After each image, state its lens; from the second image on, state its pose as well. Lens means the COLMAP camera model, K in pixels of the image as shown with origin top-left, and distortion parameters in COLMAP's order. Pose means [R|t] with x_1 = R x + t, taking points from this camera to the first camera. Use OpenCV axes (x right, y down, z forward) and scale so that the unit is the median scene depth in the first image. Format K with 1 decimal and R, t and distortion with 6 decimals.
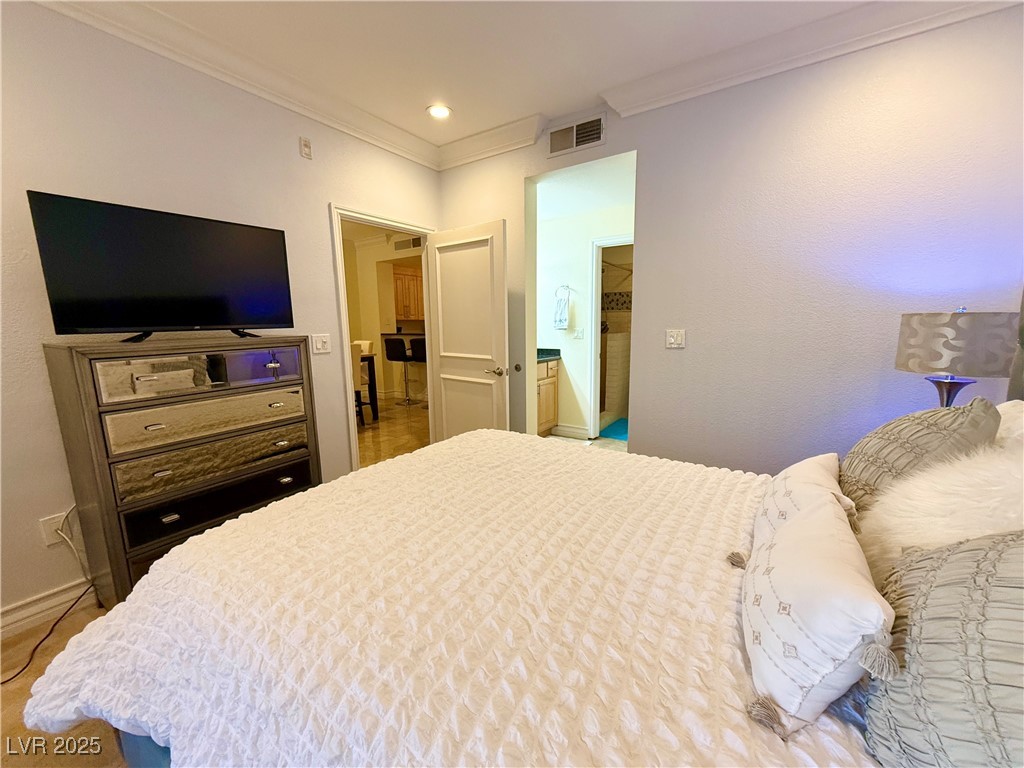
lens RADIAL K [[406.1, 0, 512.0], [0, 406.1, 384.0], [0, 0, 1]] dist [0.002235, 0.000274]
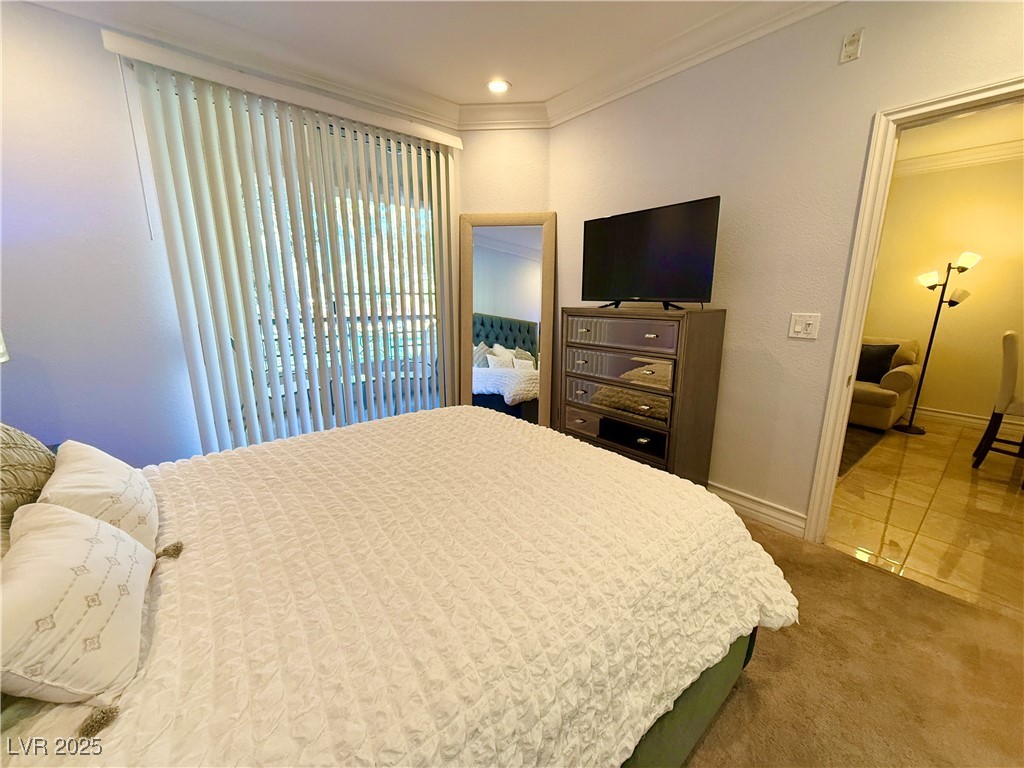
lens RADIAL K [[406.1, 0, 512.0], [0, 406.1, 384.0], [0, 0, 1]] dist [0.002235, 0.000274]
pose [[-0.288367, 0.214633, -0.933154, 0.608051], [-0.153766, 0.951525, 0.266376, -0.169105], [0.945093, 0.220302, -0.241385, 1.022533]]
